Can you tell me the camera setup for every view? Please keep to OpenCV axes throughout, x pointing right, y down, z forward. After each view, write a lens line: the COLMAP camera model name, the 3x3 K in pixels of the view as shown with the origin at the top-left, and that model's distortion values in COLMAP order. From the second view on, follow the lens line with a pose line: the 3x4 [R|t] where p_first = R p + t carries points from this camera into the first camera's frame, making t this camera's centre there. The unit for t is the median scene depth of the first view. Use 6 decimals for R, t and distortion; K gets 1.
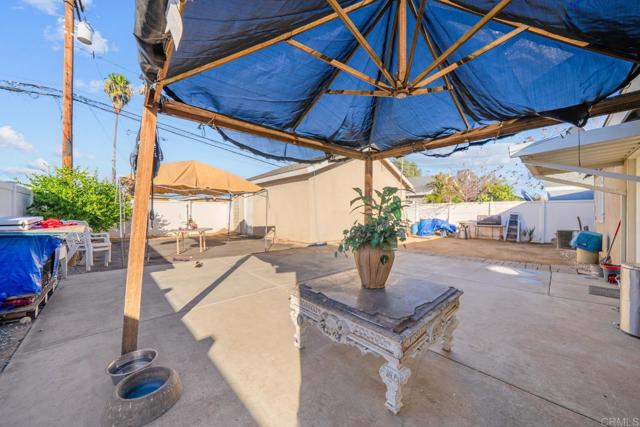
lens RADIAL K [[217.2, 0, 313.4], [0, 217.2, 213.6], [0, 0, 1]] dist [-0.000952, -0.000047]
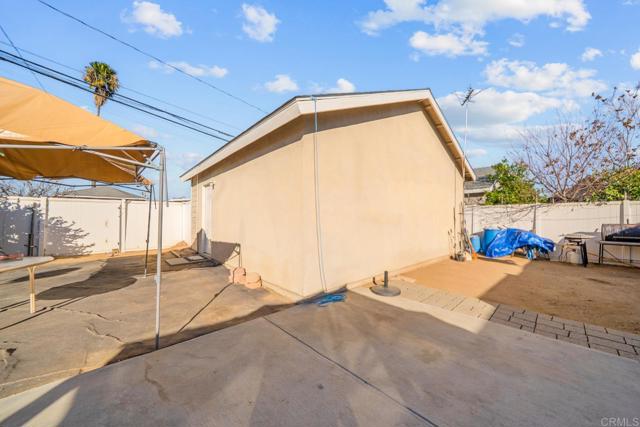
lens RADIAL K [[230.3, 0, 320.0], [0, 230.3, 213.5], [0, 0, 1]] dist [-0.002178, -0.000138]
pose [[0.999979, 0.003712, 0.005268, 0.007888], [-0.003586, 0.999710, -0.023798, -0.002631], [-0.005354, 0.023778, 0.999703, 0.365863]]
